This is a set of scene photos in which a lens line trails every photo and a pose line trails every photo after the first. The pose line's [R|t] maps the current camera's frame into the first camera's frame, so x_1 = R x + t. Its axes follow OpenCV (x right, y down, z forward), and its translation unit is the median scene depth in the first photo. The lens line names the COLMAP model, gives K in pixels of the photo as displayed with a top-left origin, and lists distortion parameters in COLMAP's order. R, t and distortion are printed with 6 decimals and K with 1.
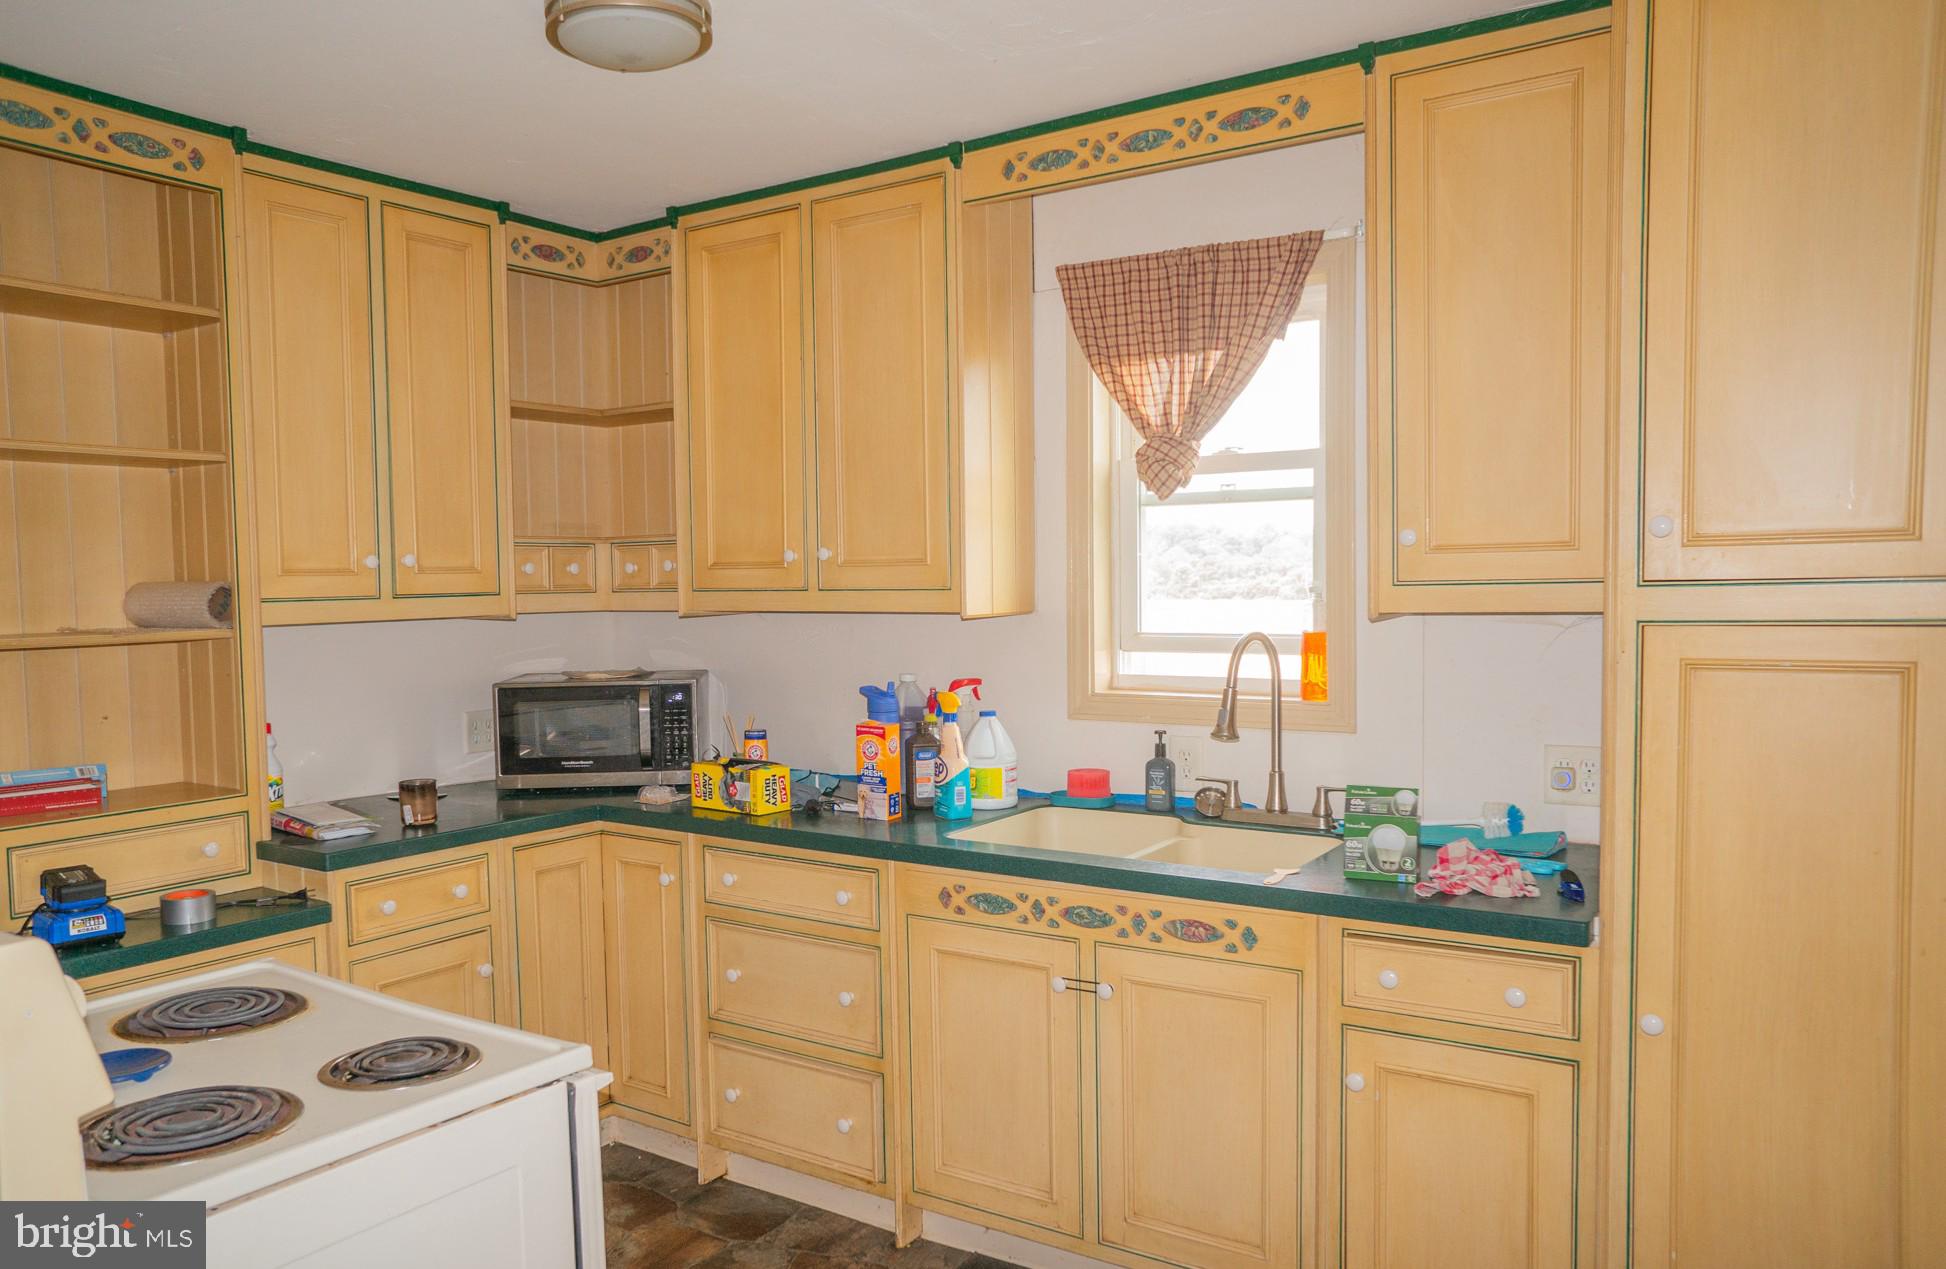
lens RADIAL K [[1373.7, 0, 940.3], [0, 1373.7, 691.3], [0, 0, 1]] dist [-0.062395, 0.044011]
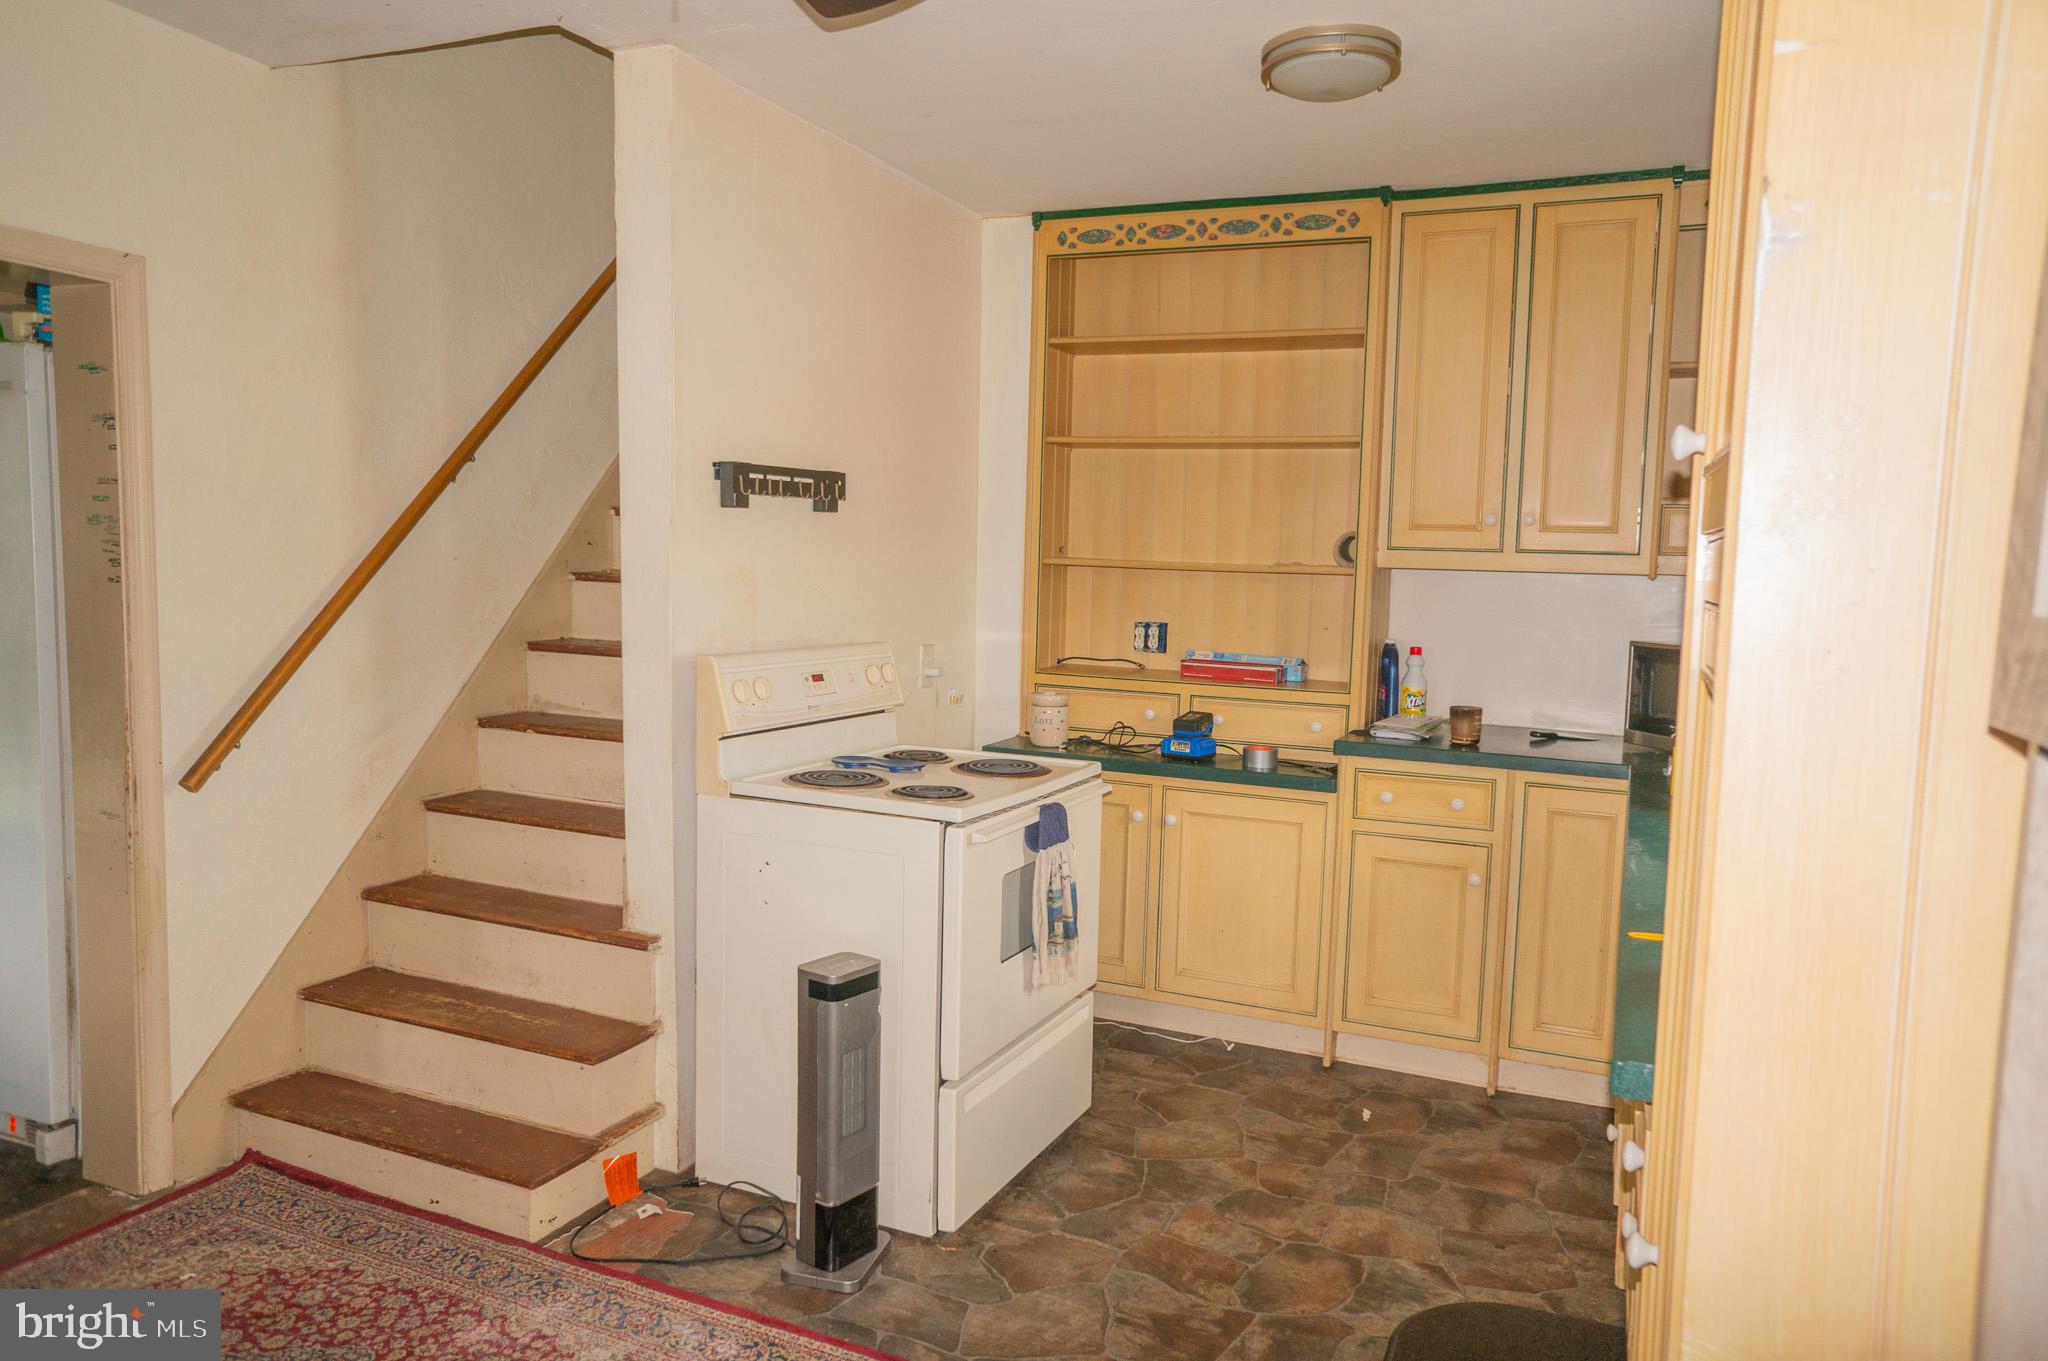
lens RADIAL K [[1389.0, 0, 1020.3], [0, 1389.0, 693.2], [0, 0, 1]] dist [-0.053989, 0.066289]
pose [[0.182039, 0.120088, -0.975931, 0.694804], [-0.108214, 0.988932, 0.101503, -0.024619], [0.977319, 0.087132, 0.193019, 0.387335]]
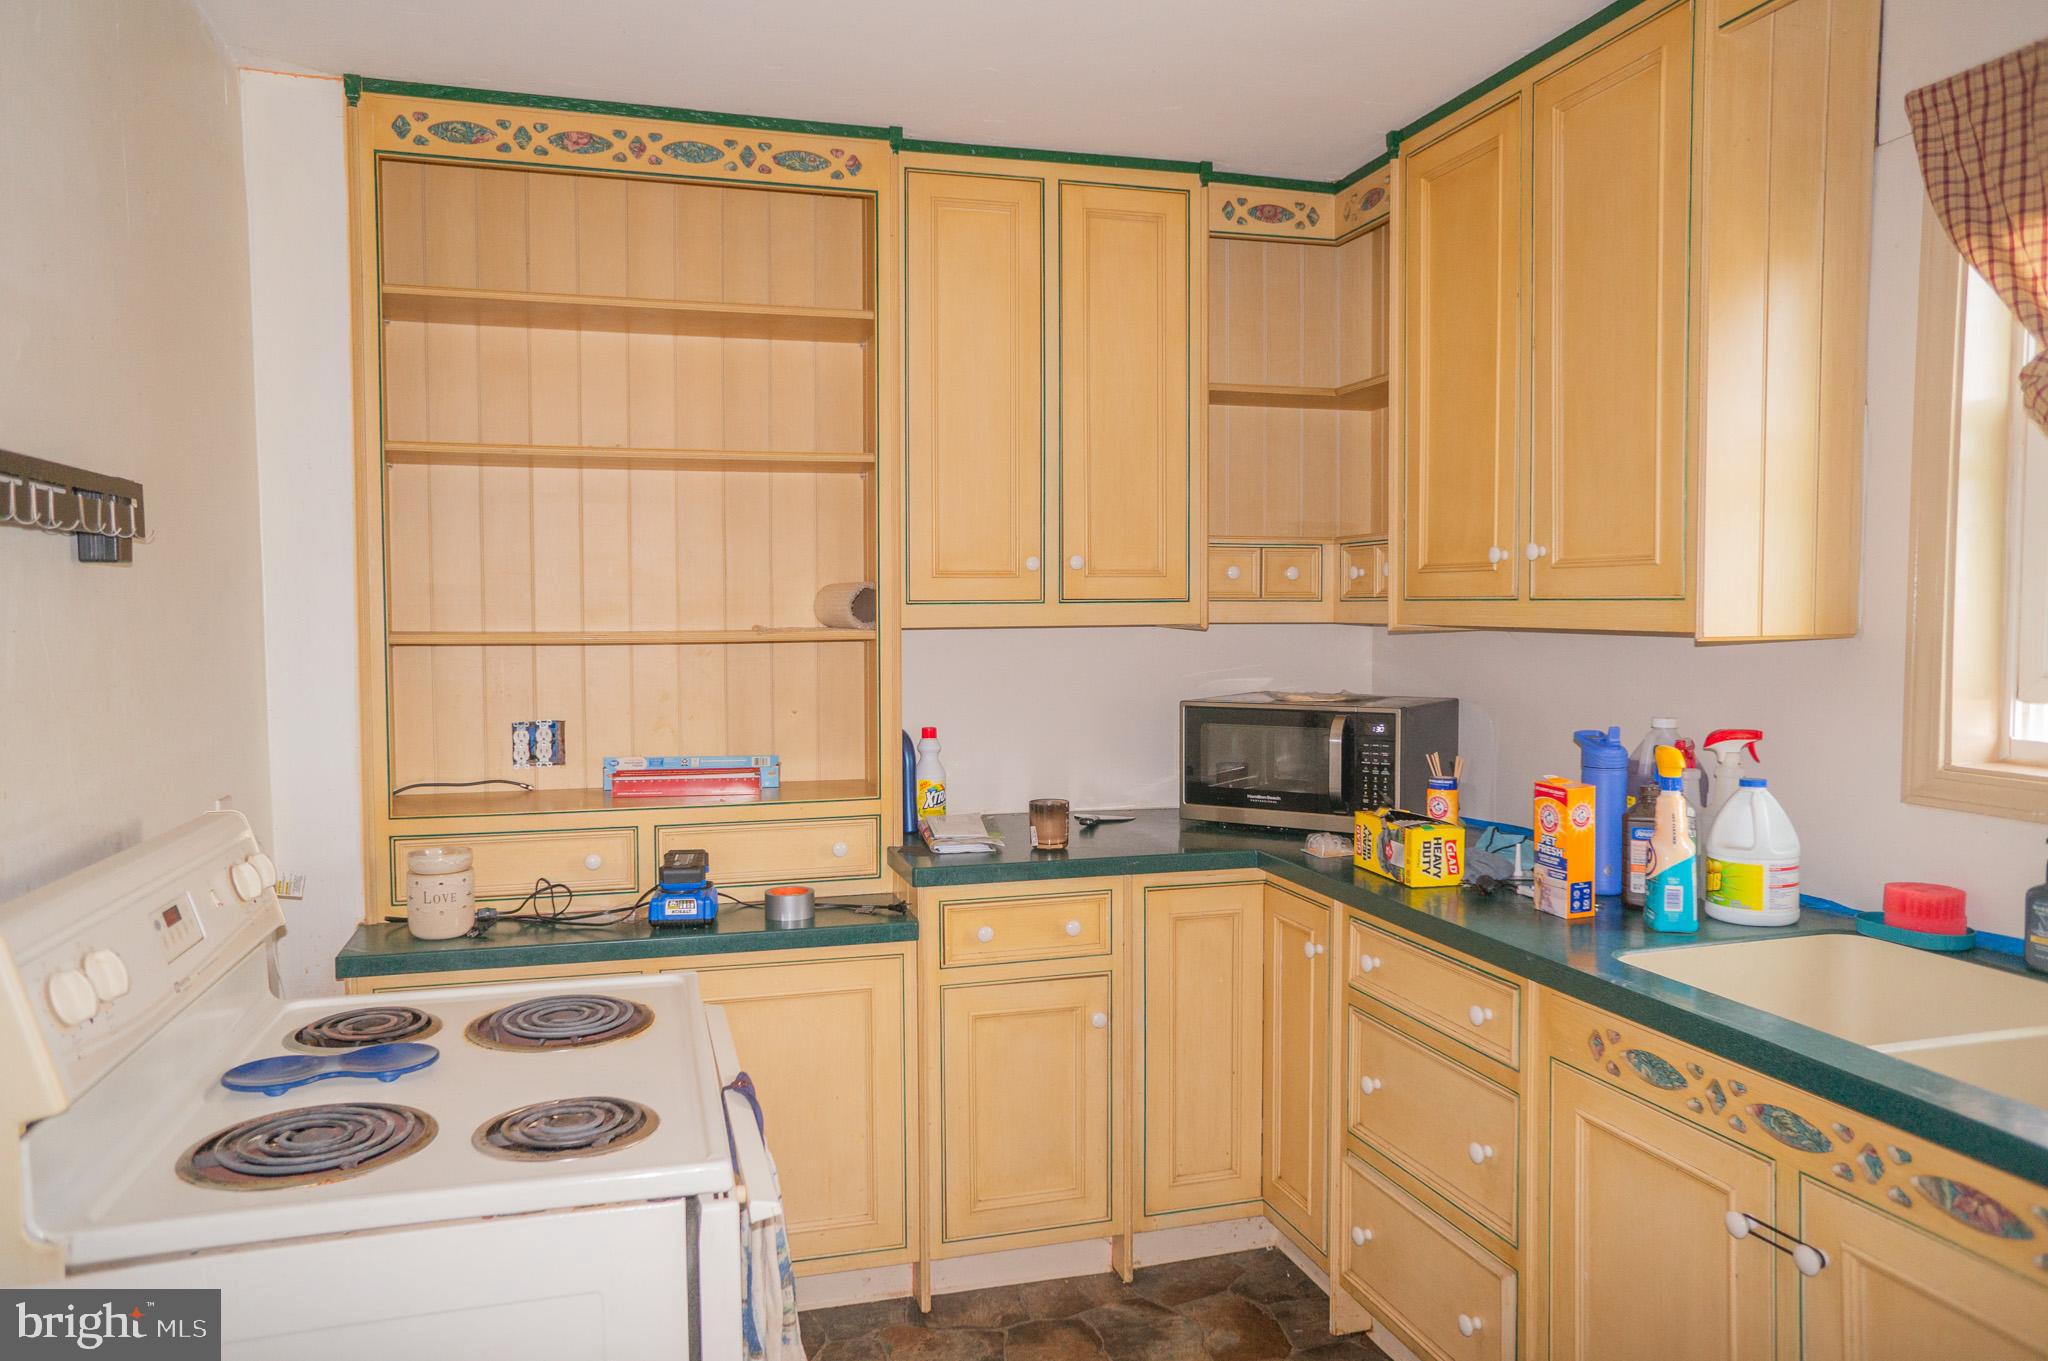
lens RADIAL K [[1389.0, 0, 1012.2], [0, 1389.0, 684.6], [0, 0, 1]] dist [-0.053989, 0.066289]
pose [[0.772744, 0.045618, -0.633077, 0.185131], [-0.057226, 0.998359, 0.002088, -0.013028], [0.632133, 0.034615, 0.774086, 0.249679]]
